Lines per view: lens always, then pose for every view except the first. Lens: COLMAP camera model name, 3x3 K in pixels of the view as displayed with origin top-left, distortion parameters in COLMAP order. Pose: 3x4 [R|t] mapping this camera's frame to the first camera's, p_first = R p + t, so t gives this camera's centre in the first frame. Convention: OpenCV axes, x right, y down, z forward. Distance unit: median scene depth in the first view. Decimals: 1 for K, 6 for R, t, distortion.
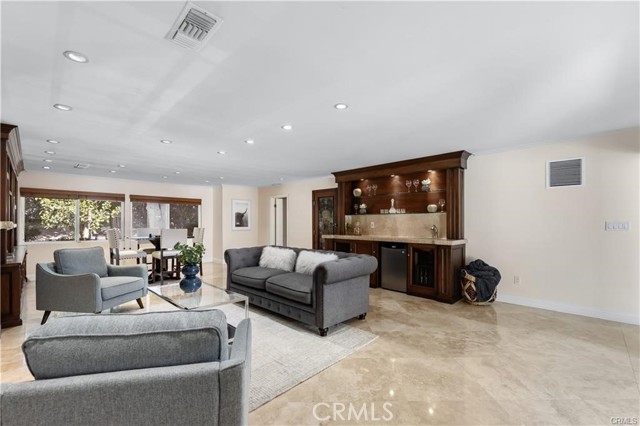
lens RADIAL K [[280.4, 0, 317.8], [0, 280.4, 217.4], [0, 0, 1]] dist [-0.001577, 0.000189]
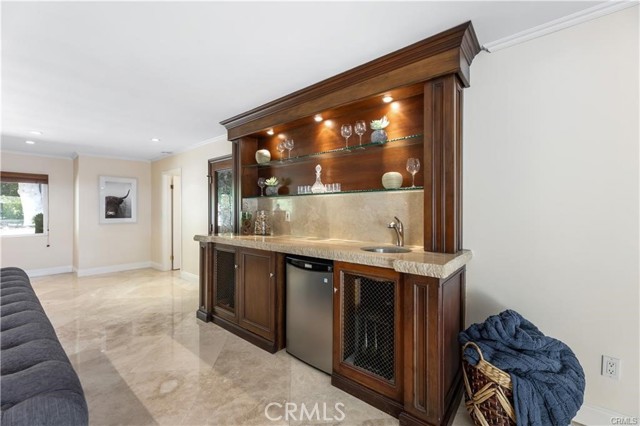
lens RADIAL K [[268.0, 0, 320.0], [0, 268.0, 208.7], [0, 0, 1]] dist [-0.000430, -0.000935]
pose [[0.995857, 0.002821, 0.090886, 0.251863], [-0.003347, 0.999979, 0.005636, 0.011319], [-0.090868, -0.005917, 0.995845, 0.578063]]
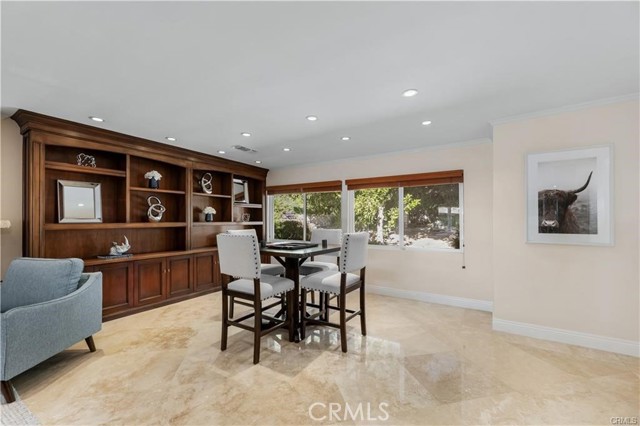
lens RADIAL K [[268.0, 0, 315.3], [0, 268.0, 219.0], [0, 0, 1]] dist [-0.000430, -0.000935]
pose [[0.213290, -0.001547, -0.976988, -0.057458], [0.020487, 0.999786, 0.002889, 0.018127], [0.976774, -0.020632, 0.213276, 1.147001]]
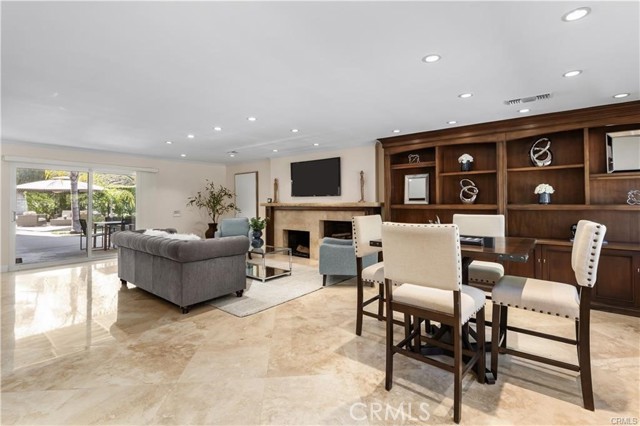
lens RADIAL K [[294.1, 0, 322.2], [0, 294.1, 197.9], [0, 0, 1]] dist [-0.016933, -0.000738]
pose [[-0.995585, 0.003277, -0.093812, -0.428176], [0.006957, 0.999218, -0.038928, 0.033330], [0.093611, -0.039409, -0.994829, 1.707859]]
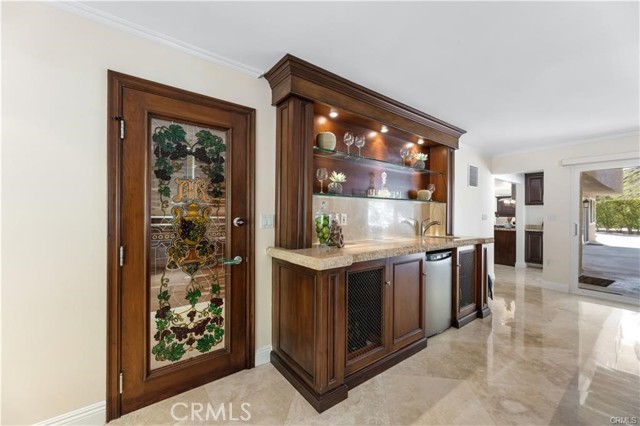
lens RADIAL K [[259.6, 0, 321.0], [0, 259.6, 211.2], [0, 0, 1]] dist [-0.002030, -0.000200]
pose [[0.132584, 0.003525, 0.991166, -0.294435], [-0.027765, 0.999614, 0.000159, 0.017109], [-0.990783, -0.027541, 0.132631, 1.182927]]
